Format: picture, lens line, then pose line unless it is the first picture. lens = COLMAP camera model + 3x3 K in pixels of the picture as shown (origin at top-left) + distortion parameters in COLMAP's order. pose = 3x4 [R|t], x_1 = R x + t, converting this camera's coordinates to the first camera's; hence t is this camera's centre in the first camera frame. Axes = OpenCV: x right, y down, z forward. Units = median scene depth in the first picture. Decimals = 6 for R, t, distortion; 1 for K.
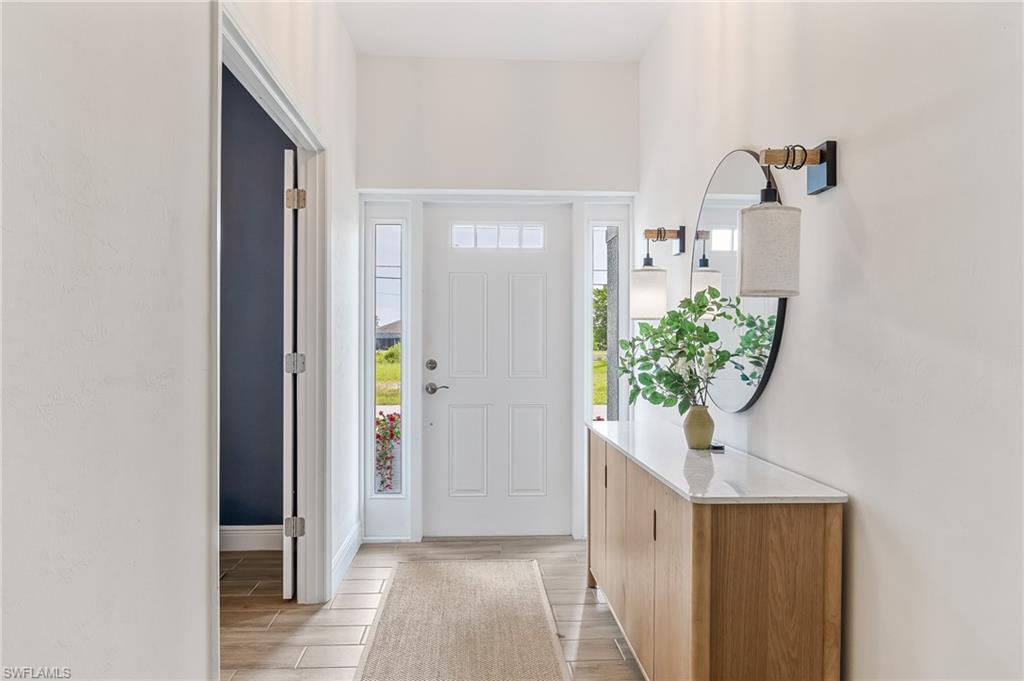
lens RADIAL K [[768.0, 0, 512.4], [0, 768.0, 342.6], [0, 0, 1]] dist [-0.000858, -0.000331]
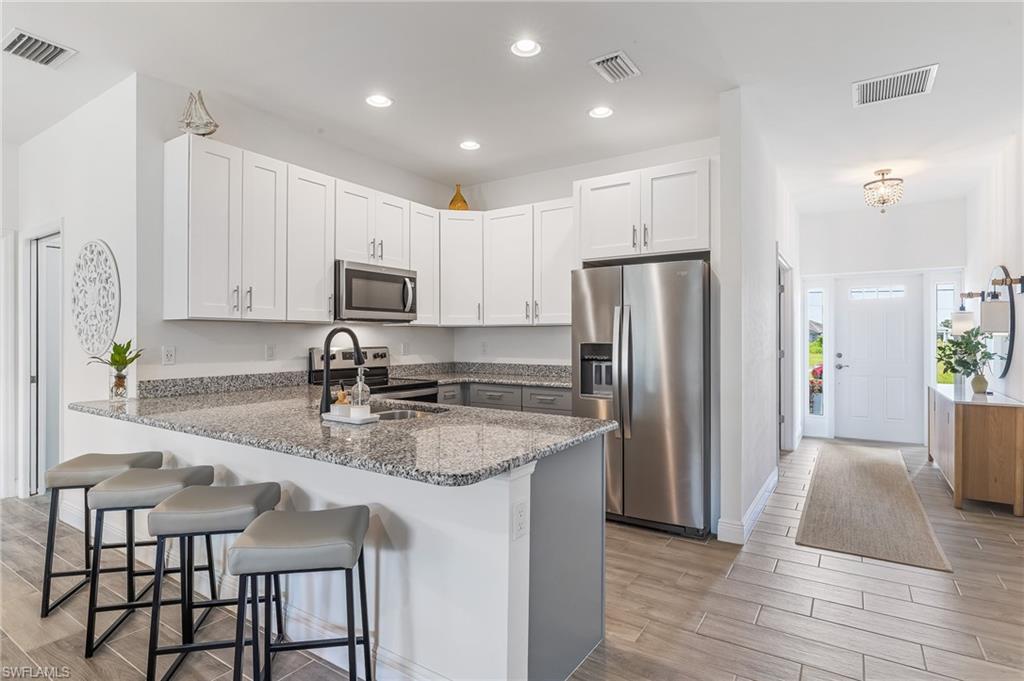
lens RADIAL K [[526.4, 0, 511.9], [0, 526.4, 339.4], [0, 0, 1]] dist [-0.005873, -0.001450]
pose [[0.807173, -0.002673, -0.590309, 0.030048], [0.004834, 0.999986, 0.002082, -0.033419], [0.590295, -0.004534, 0.807175, -1.045383]]
